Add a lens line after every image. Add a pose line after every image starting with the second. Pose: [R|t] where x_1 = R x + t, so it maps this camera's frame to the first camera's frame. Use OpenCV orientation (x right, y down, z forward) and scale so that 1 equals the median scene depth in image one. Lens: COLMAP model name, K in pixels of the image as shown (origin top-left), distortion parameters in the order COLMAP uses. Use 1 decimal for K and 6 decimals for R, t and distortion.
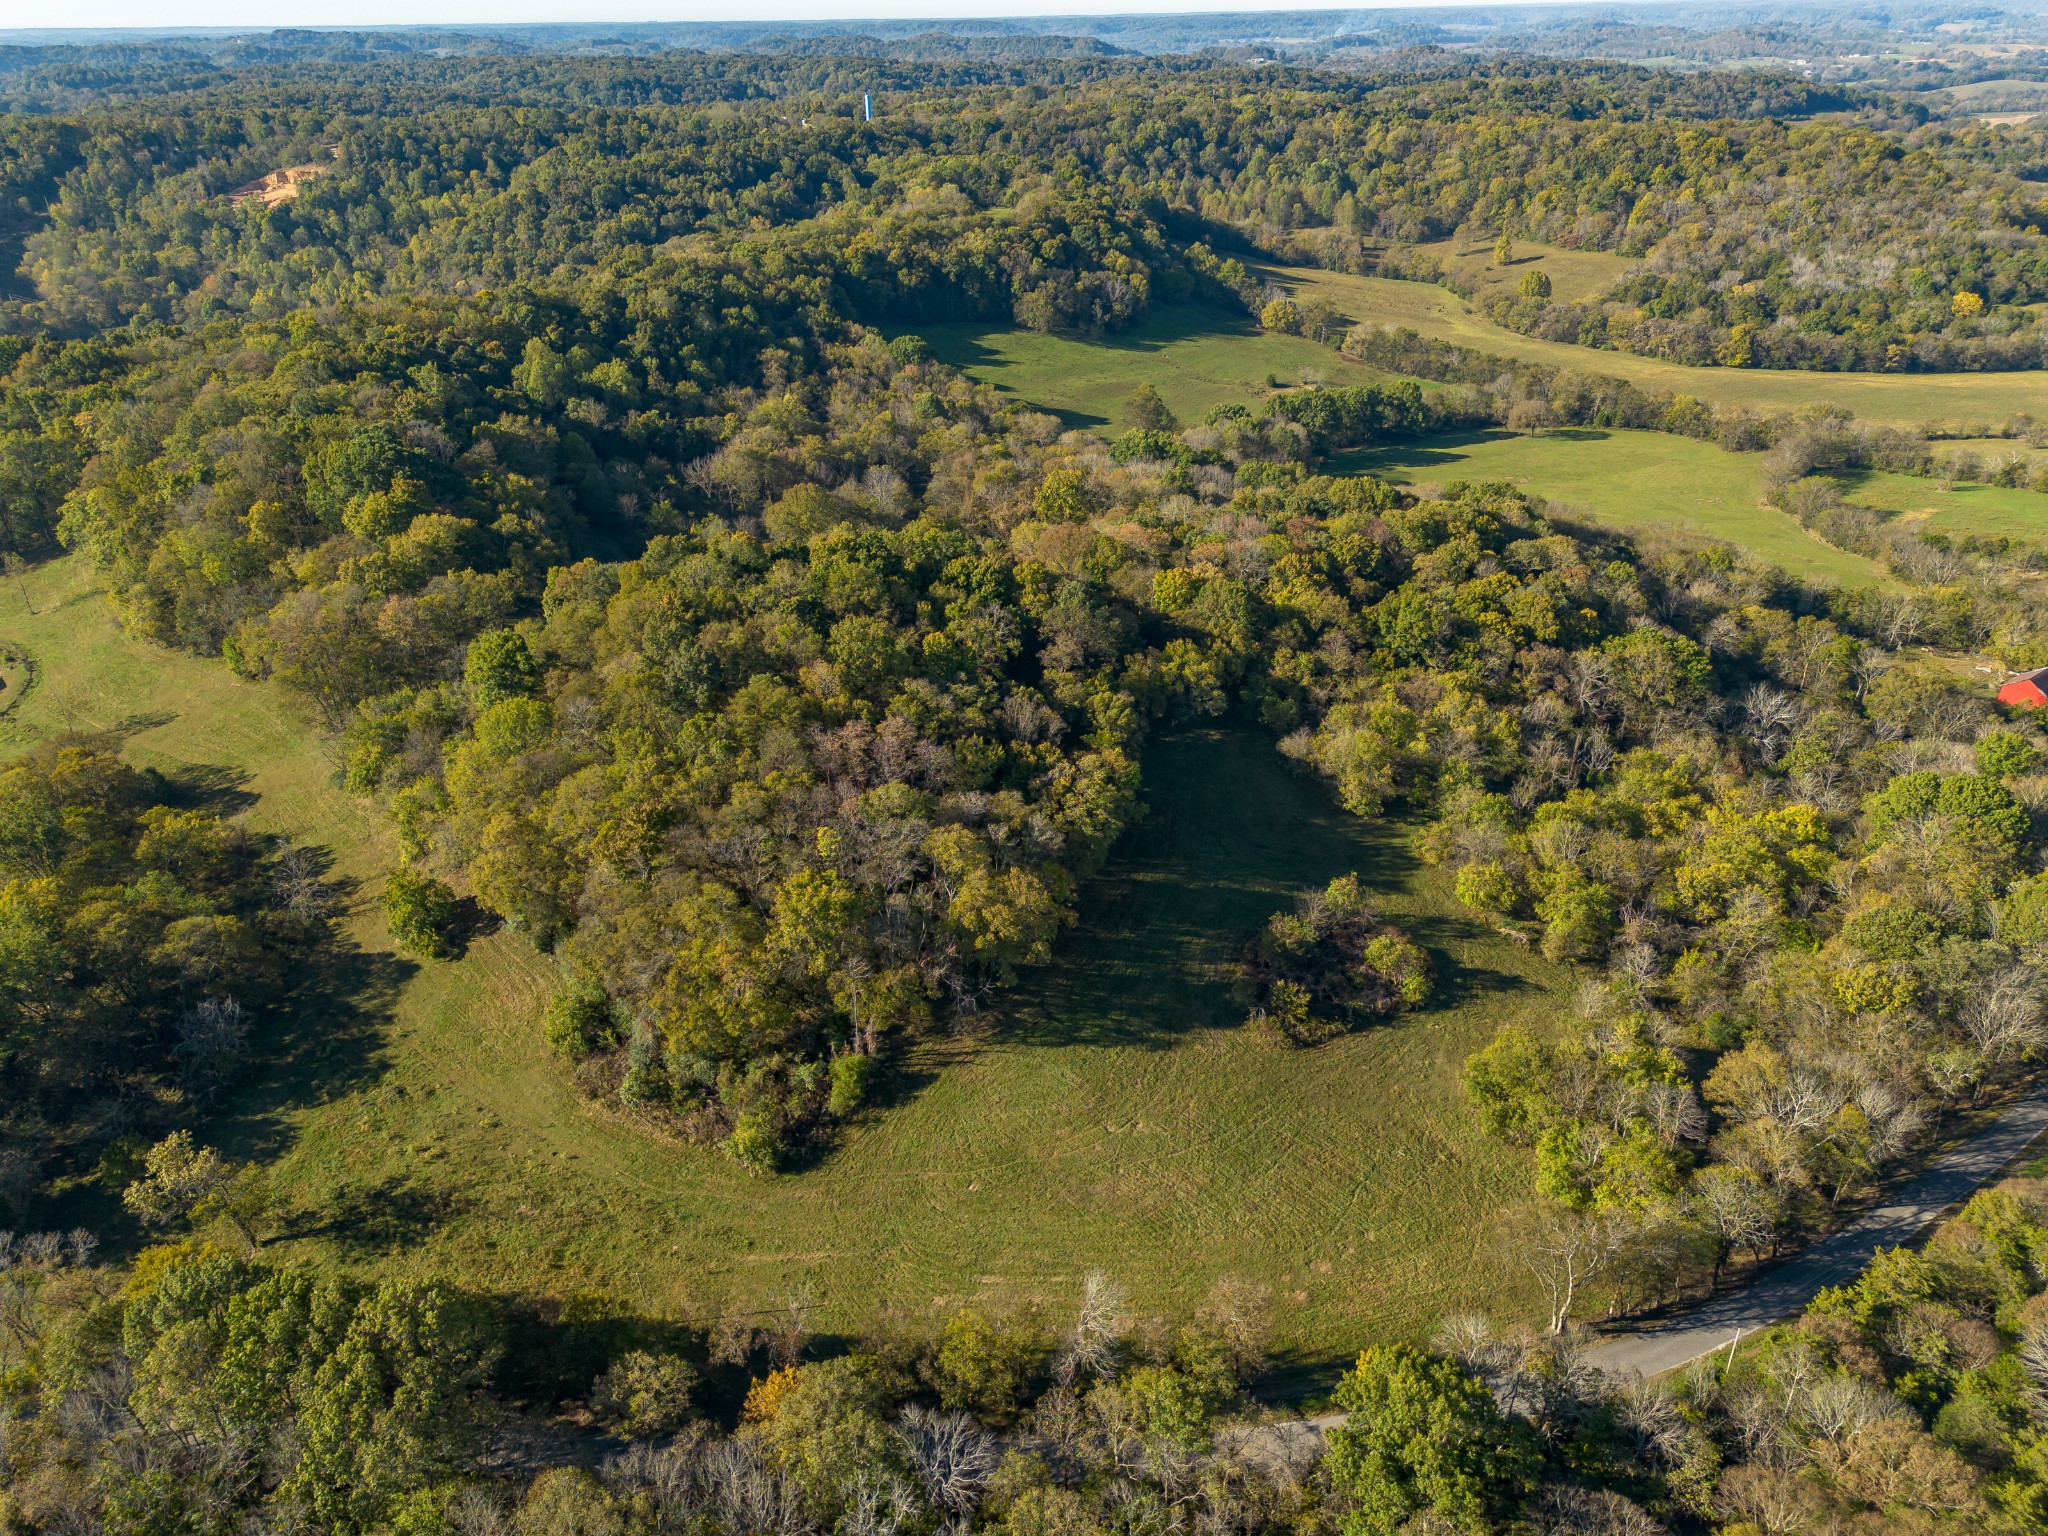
lens RADIAL K [[1444.8, 0, 1030.3], [0, 1444.8, 764.4], [0, 0, 1]] dist [0.071394, -0.058791]
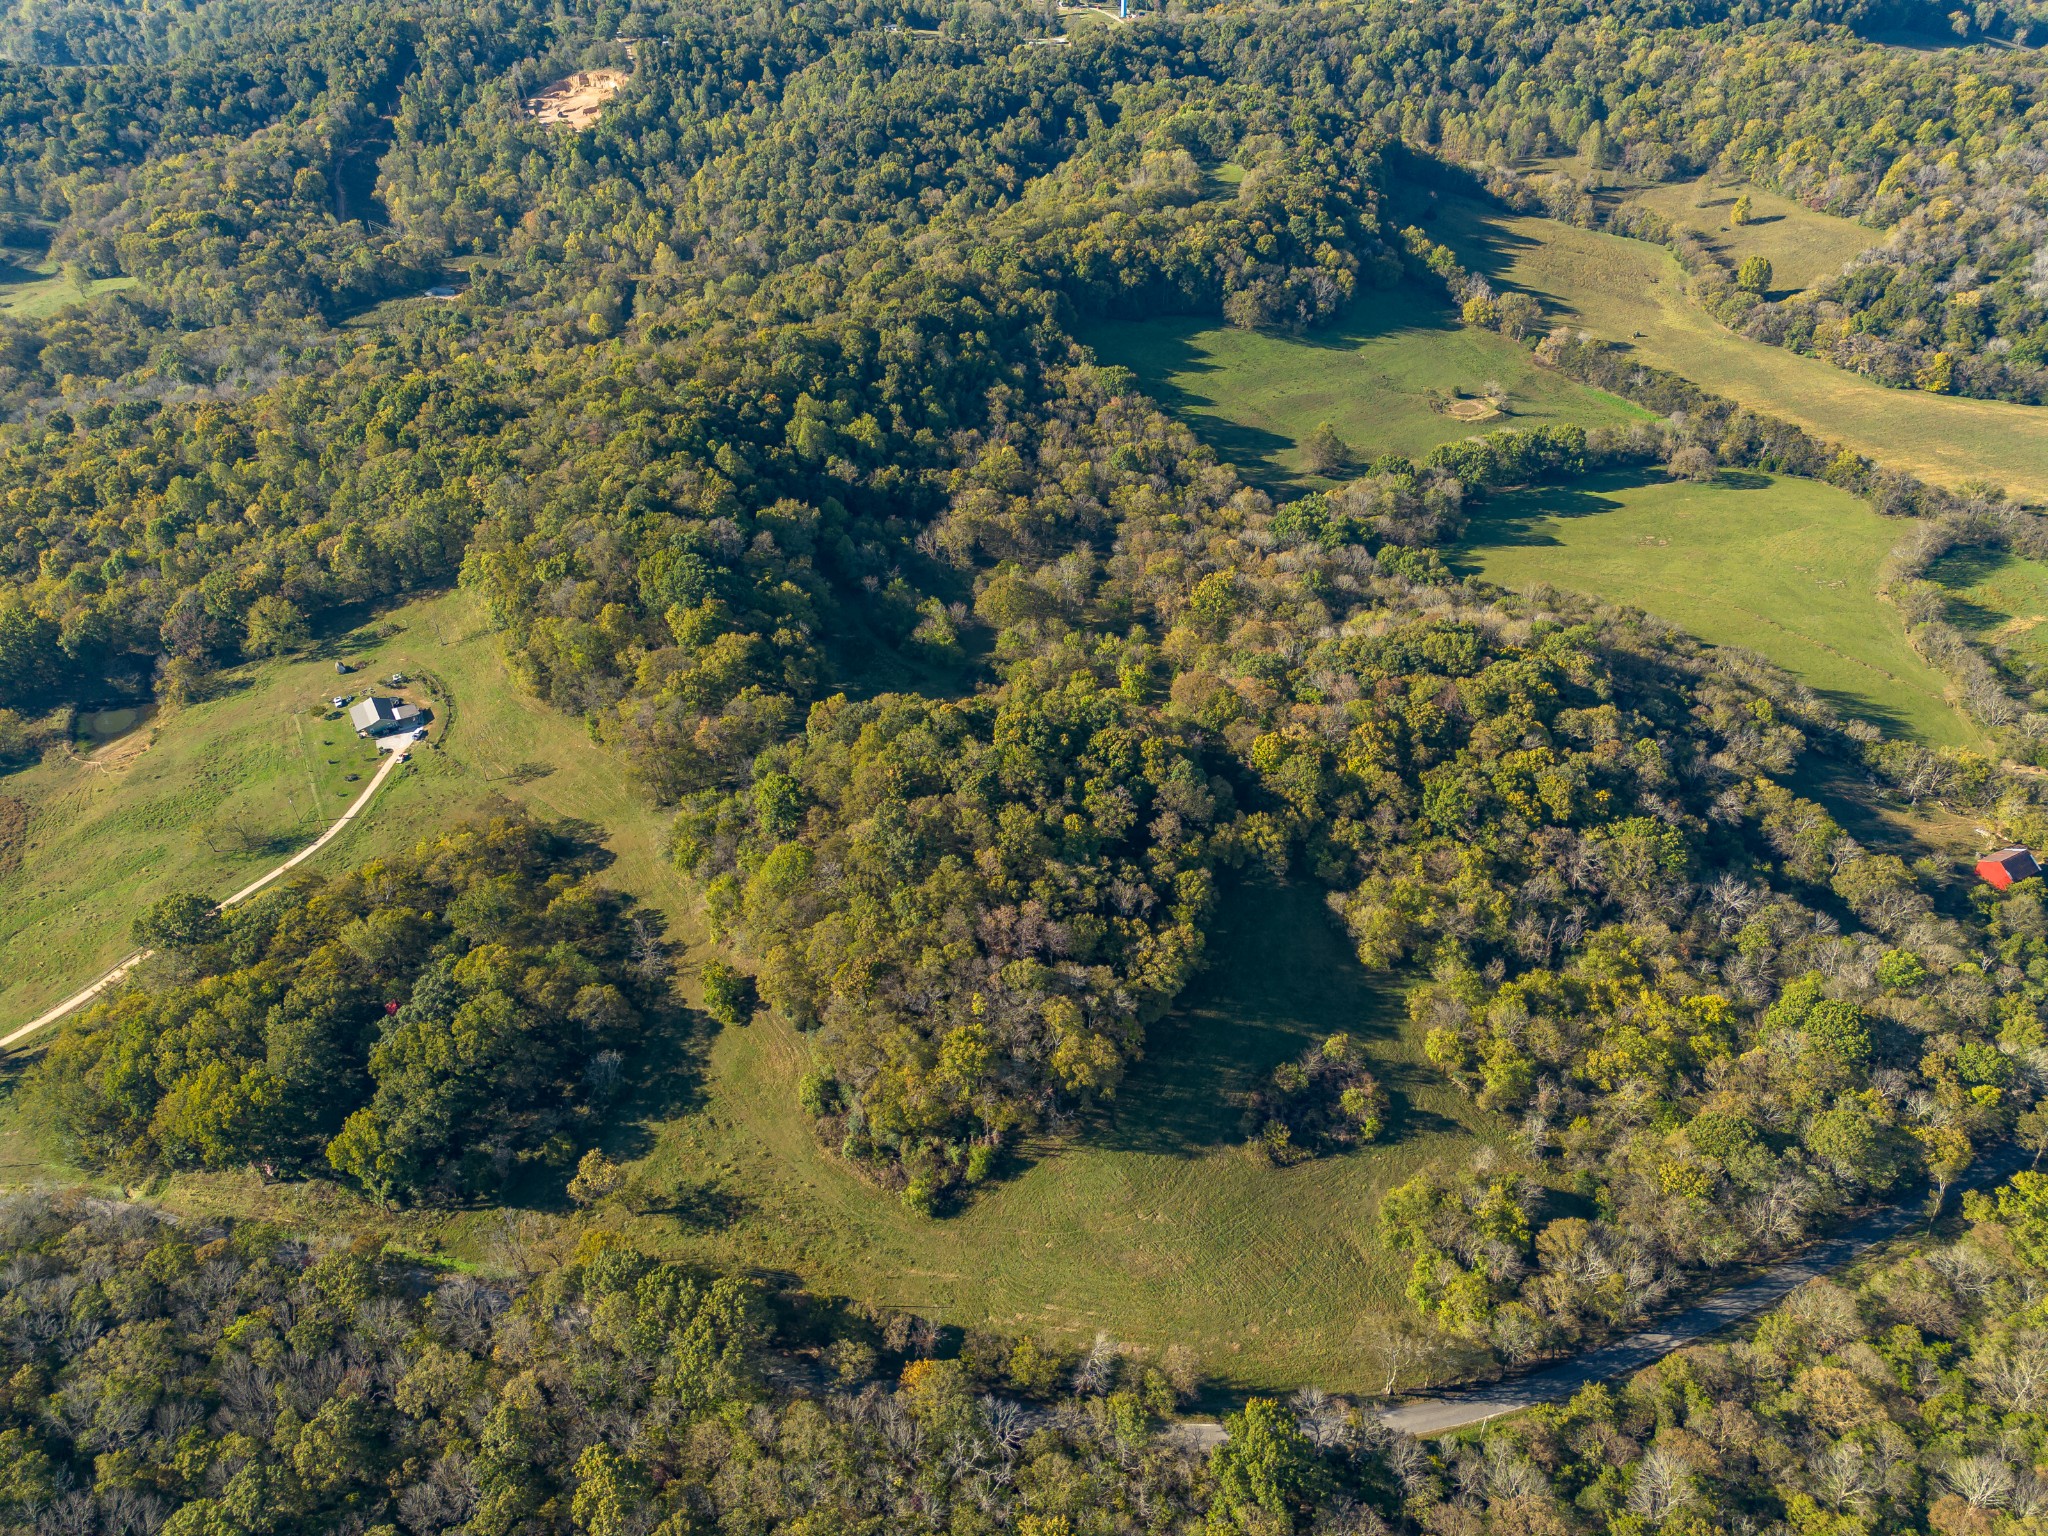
lens RADIAL K [[1444.8, 0, 1030.3], [0, 1444.8, 764.4], [0, 0, 1]] dist [0.071394, -0.058791]
pose [[0.985776, 0.097294, -0.137040, 0.068001], [-0.077004, 0.986241, 0.146288, -0.289622], [0.149388, -0.133654, 0.979704, -0.320989]]
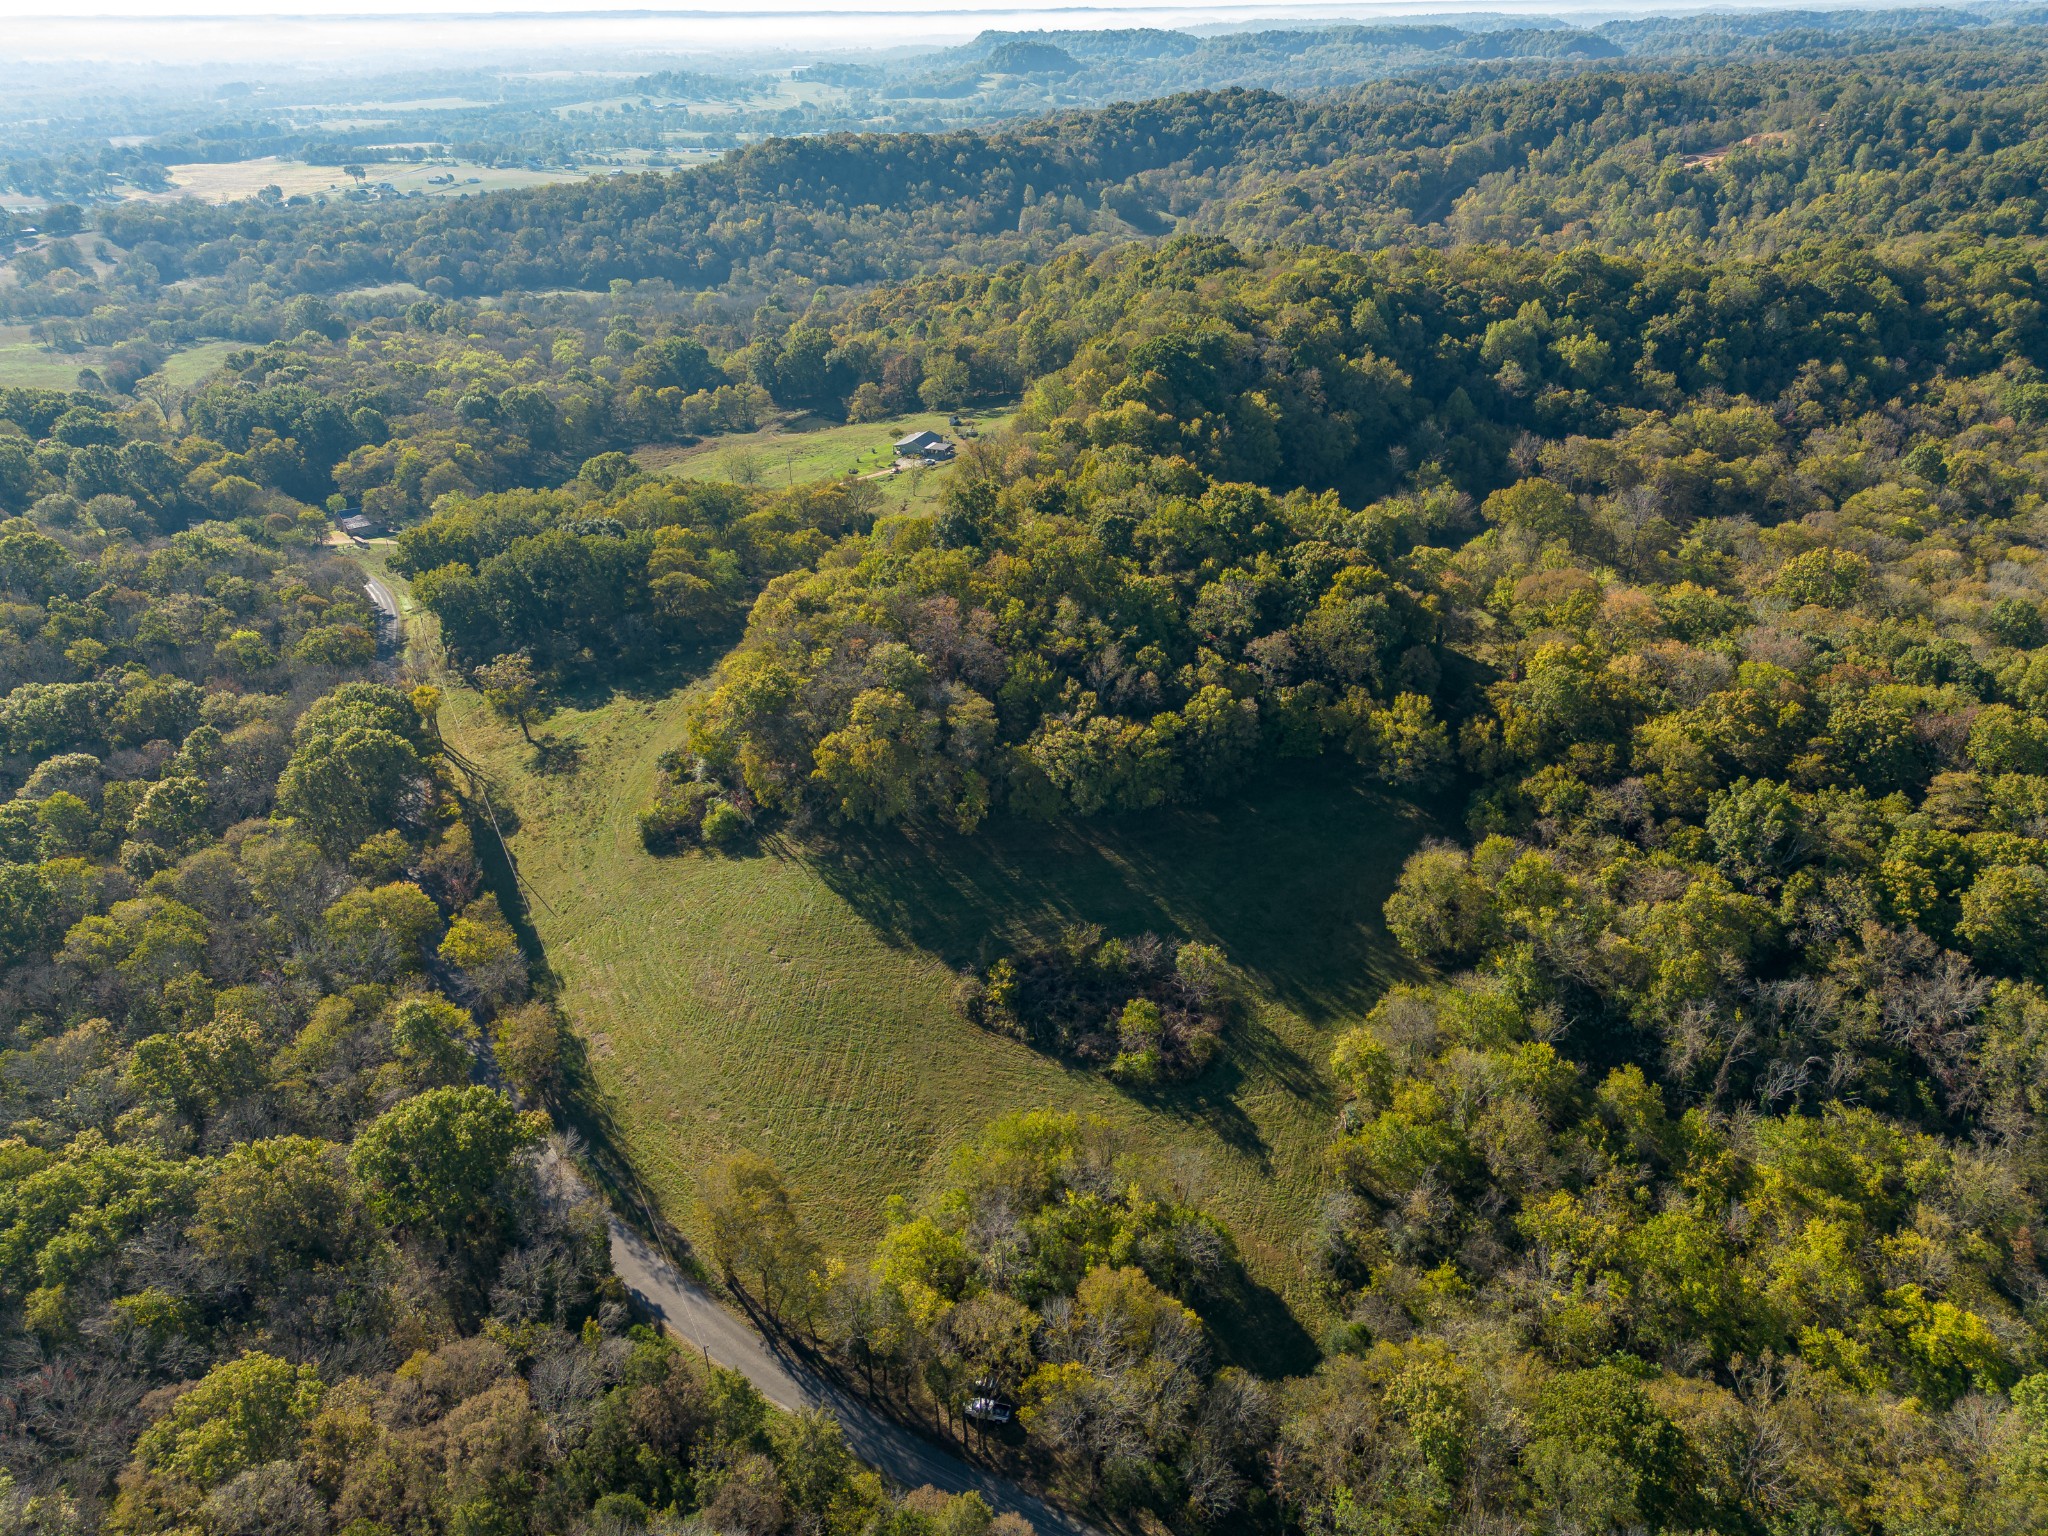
lens RADIAL K [[1444.8, 0, 1030.3], [0, 1444.8, 764.4], [0, 0, 1]] dist [0.071394, -0.058791]
pose [[0.513571, 0.406798, -0.755487, 0.618638], [-0.392144, 0.894418, 0.215032, -0.135387], [0.763196, 0.185825, 0.618871, 0.260513]]
